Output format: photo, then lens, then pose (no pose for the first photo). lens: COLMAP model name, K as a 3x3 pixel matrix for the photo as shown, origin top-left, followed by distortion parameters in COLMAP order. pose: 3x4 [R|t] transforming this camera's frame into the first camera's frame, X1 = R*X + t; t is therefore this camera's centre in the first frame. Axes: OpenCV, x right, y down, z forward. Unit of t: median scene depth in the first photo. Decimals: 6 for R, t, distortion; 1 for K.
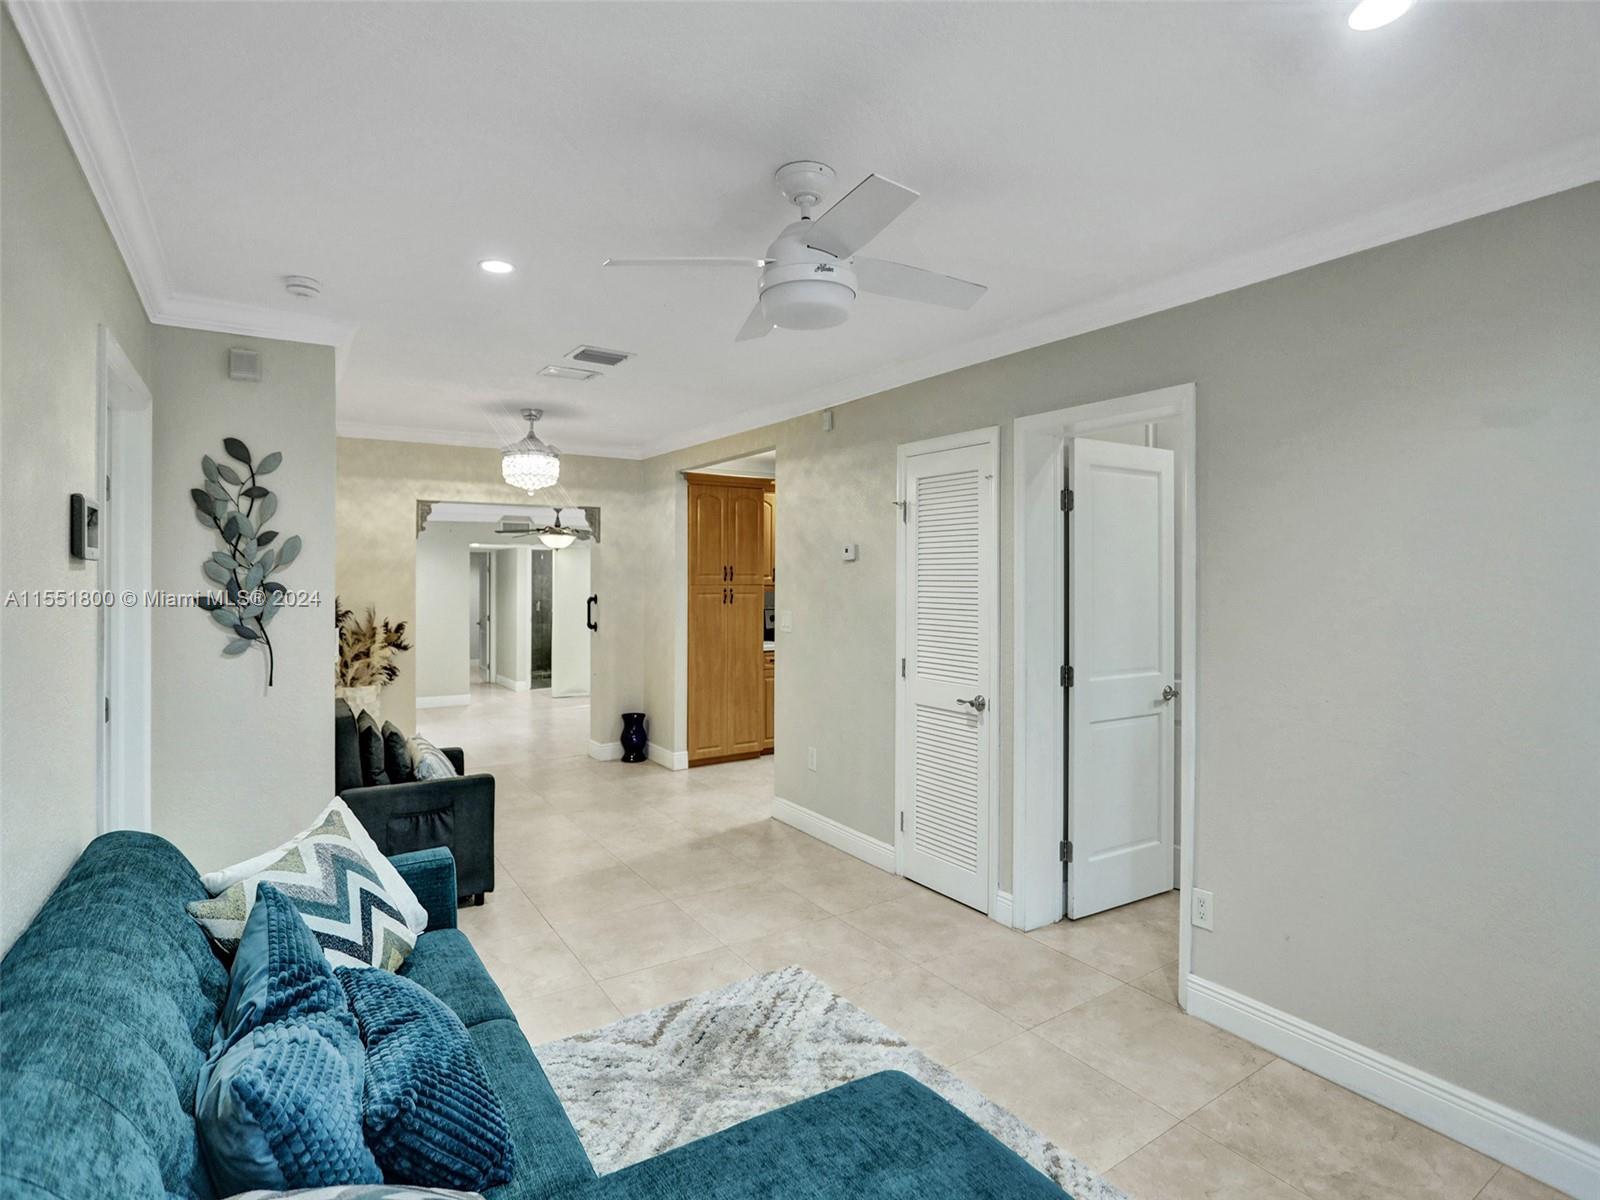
lens RADIAL K [[810.2, 0, 801.5], [0, 810.2, 582.1], [0, 0, 1]] dist [-0.047453, 0.000383]
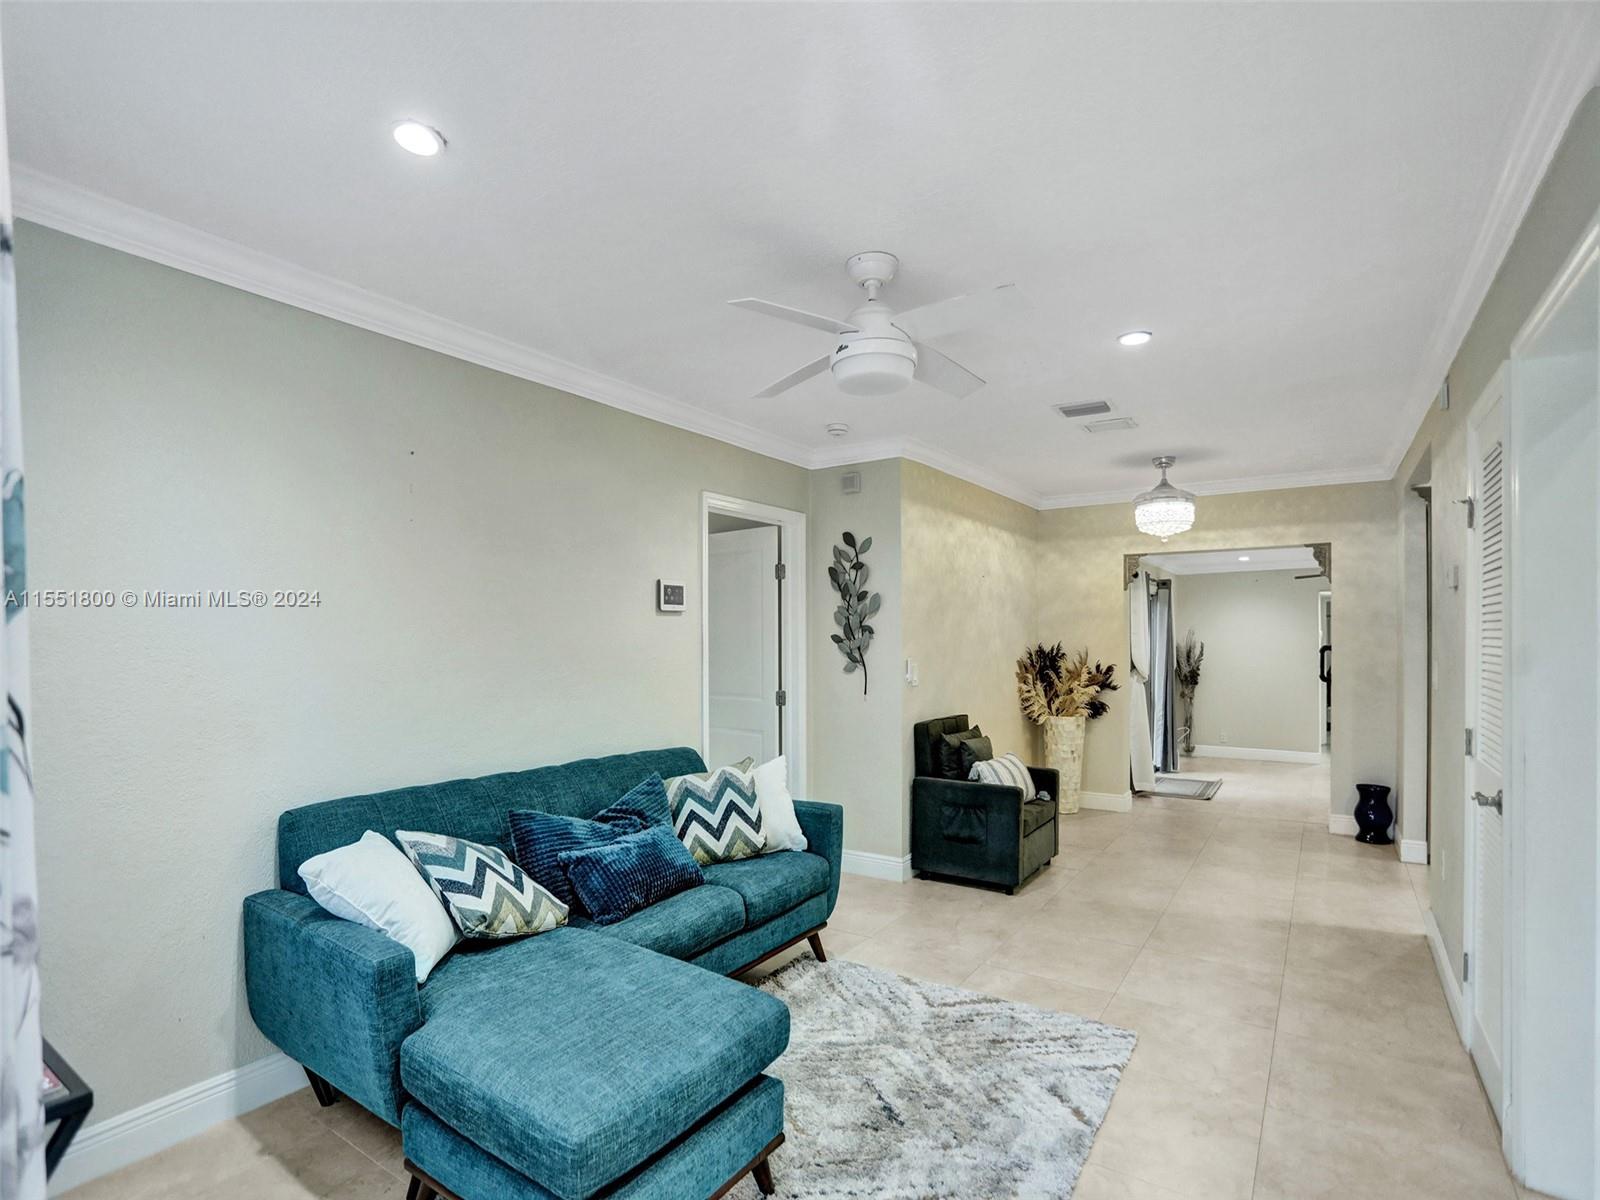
lens RADIAL K [[805.2, 0, 802.0], [0, 805.2, 648.3], [0, 0, 1]] dist [-0.005145, 0.000114]
pose [[0.404593, 0.012775, -0.914408, 0.670337], [-0.002080, 0.999913, 0.013049, 0.024260], [0.914495, -0.003378, 0.404584, 0.273530]]
